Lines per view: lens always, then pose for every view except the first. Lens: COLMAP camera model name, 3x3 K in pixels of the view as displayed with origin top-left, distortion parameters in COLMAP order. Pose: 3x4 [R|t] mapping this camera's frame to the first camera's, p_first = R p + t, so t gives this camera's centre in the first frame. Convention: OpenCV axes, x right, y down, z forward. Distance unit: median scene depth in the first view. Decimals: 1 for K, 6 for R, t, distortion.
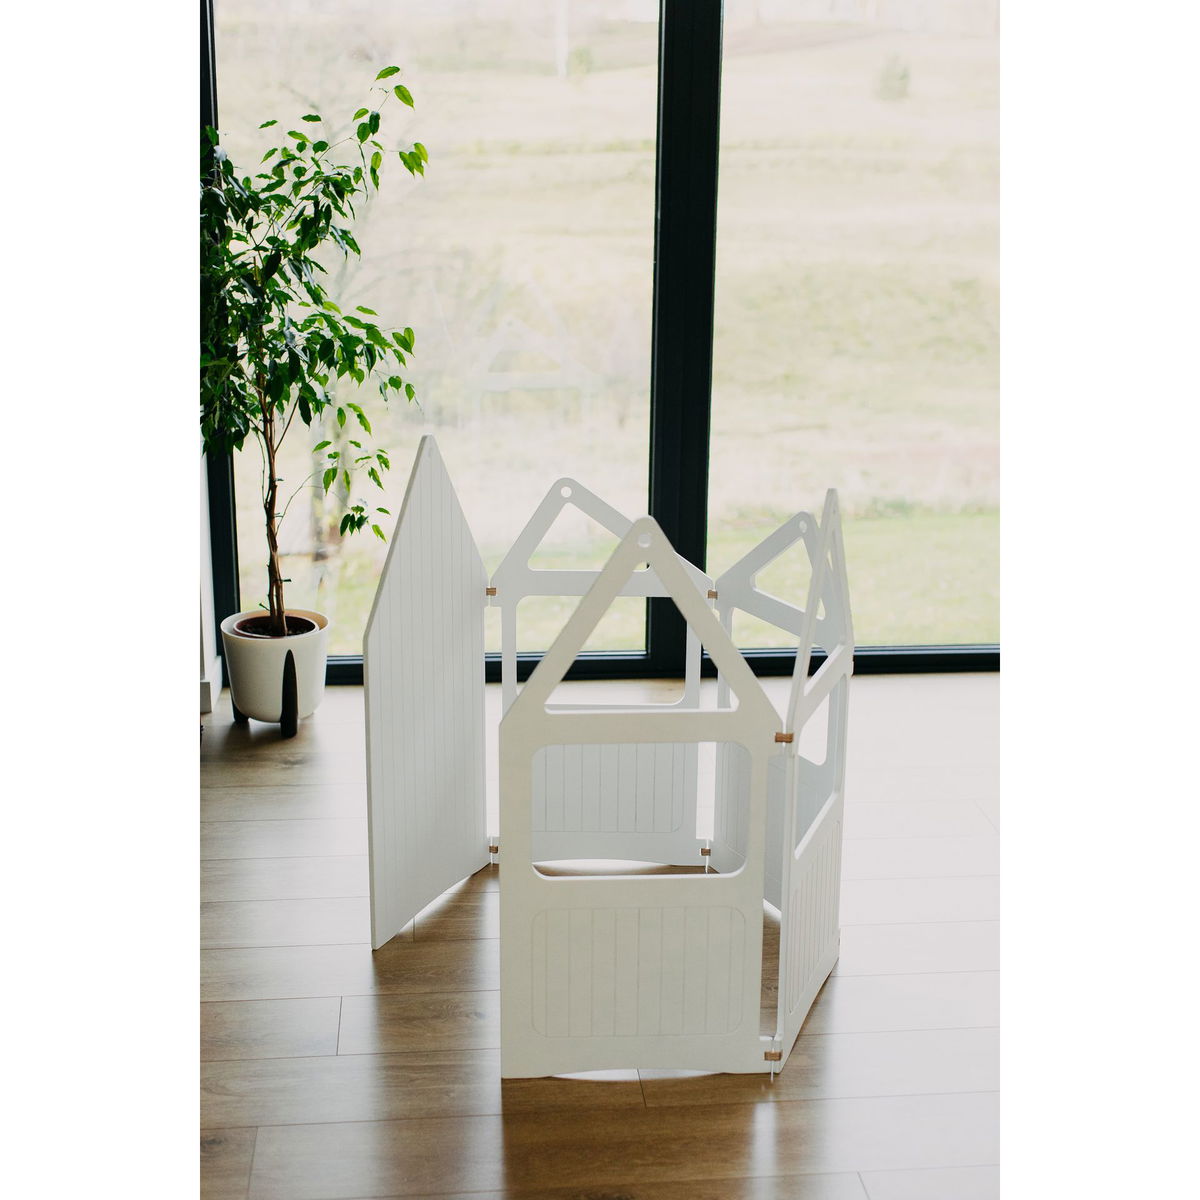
lens RADIAL K [[1701.5, 0, 608.9], [0, 1701.5, 595.9], [0, 0, 1]] dist [0.021695, 0.036992]
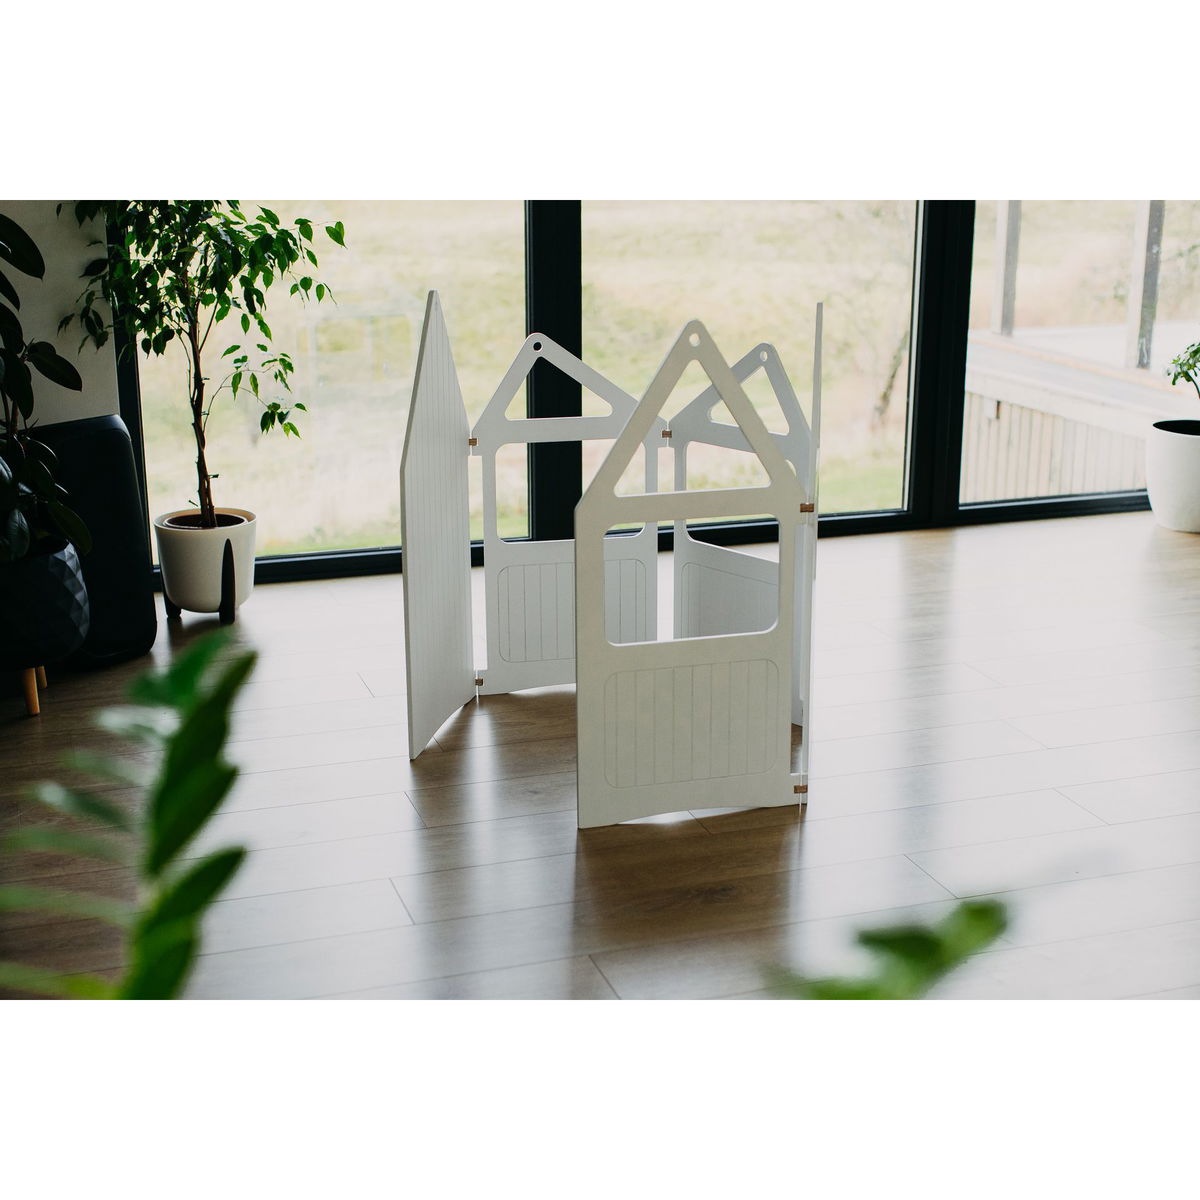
lens RADIAL K [[1741.9, 0, 600.0], [0, 1741.9, 600.0], [0, 0, 1]] dist [0.025504, -0.016321]
pose [[0.976631, -0.071703, 0.202609, -0.183431], [0.073505, 0.997294, -0.001370, 0.087628], [-0.201963, 0.016230, 0.979259, -0.102967]]
